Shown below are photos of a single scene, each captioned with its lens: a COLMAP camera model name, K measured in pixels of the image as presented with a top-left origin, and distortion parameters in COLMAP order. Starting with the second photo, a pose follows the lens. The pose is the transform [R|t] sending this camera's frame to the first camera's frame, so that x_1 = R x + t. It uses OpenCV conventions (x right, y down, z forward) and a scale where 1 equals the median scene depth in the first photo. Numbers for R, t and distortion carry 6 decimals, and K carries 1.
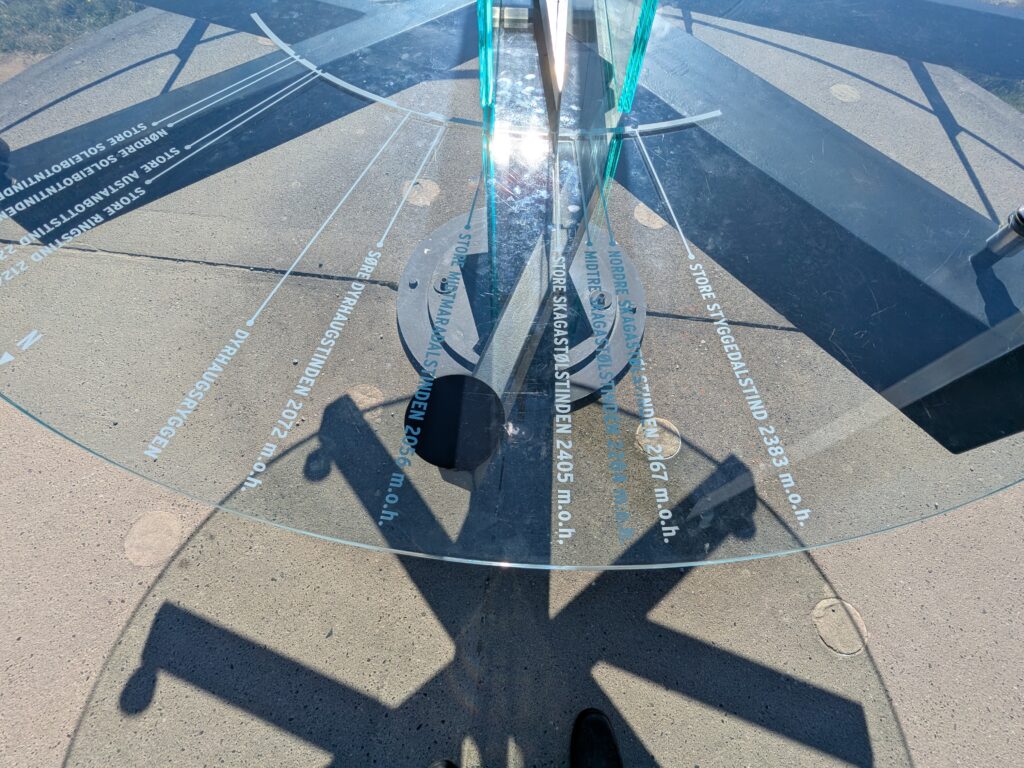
lens RADIAL K [[480.6, 0, 507.8], [0, 480.6, 388.2], [0, 0, 1]] dist [-0.002092, 0.000309]
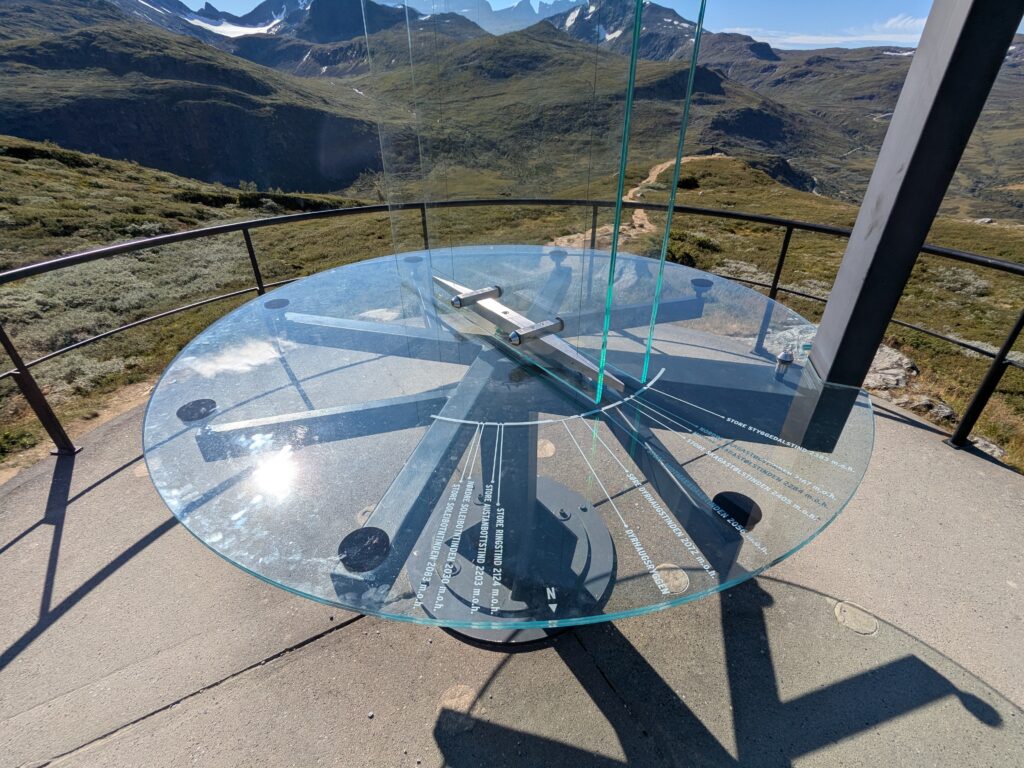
lens RADIAL K [[480.6, 0, 504.2], [0, 480.6, 384.5], [0, 0, 1]] dist [-0.002092, 0.000309]
pose [[0.793856, -0.325157, 0.513872, -0.522743], [0.554437, 0.734121, -0.392002, -0.019824], [-0.249782, 0.596103, 0.763066, -0.183955]]
